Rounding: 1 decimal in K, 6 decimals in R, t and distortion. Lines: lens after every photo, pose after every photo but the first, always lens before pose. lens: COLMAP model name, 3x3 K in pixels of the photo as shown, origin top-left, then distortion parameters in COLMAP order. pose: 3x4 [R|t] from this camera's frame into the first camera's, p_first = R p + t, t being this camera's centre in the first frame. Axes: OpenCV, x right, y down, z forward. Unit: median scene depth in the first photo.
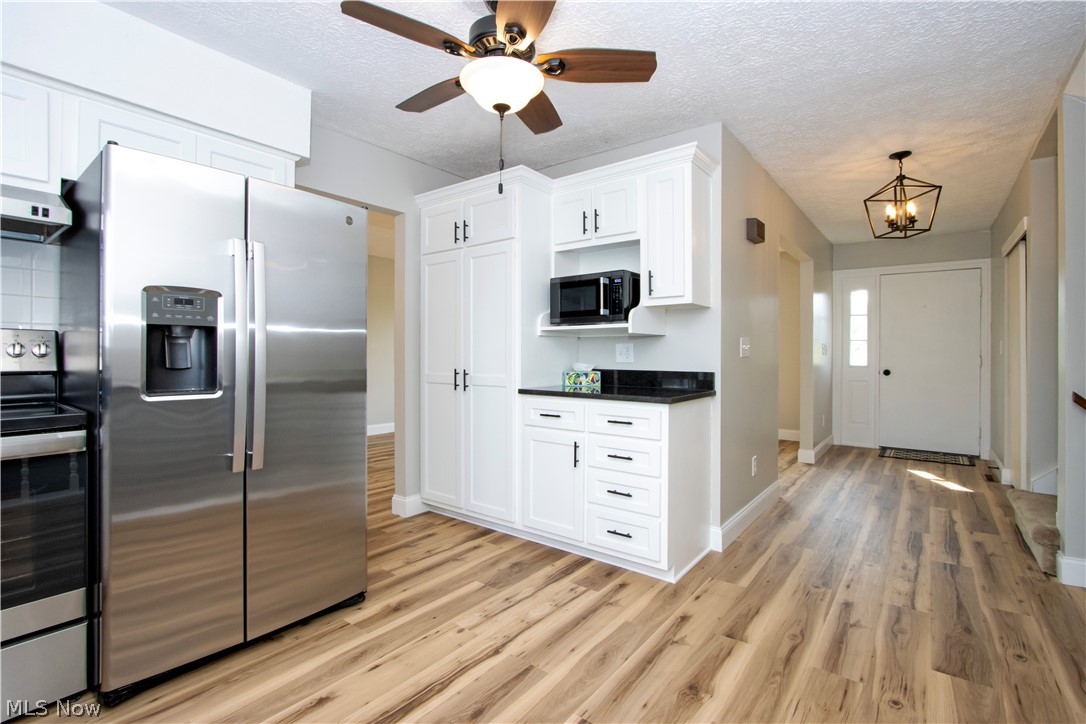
lens RADIAL K [[503.4, 0, 543.4], [0, 503.4, 355.3], [0, 0, 1]] dist [-0.017881, 0.000094]
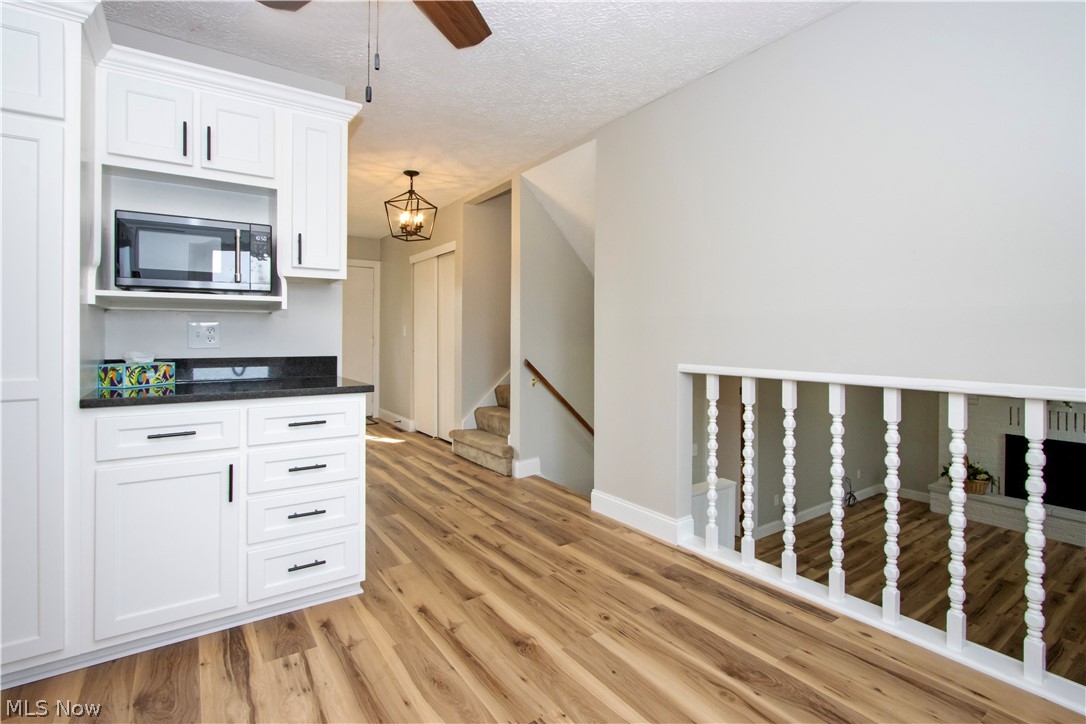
lens RADIAL K [[507.4, 0, 541.6], [0, 507.4, 340.4], [0, 0, 1]] dist [-0.011114, 0.000438]
pose [[0.303803, -0.009000, 0.952692, -0.525630], [0.002178, 0.999959, 0.008752, -0.002674], [-0.952732, -0.000584, 0.303810, 0.445013]]
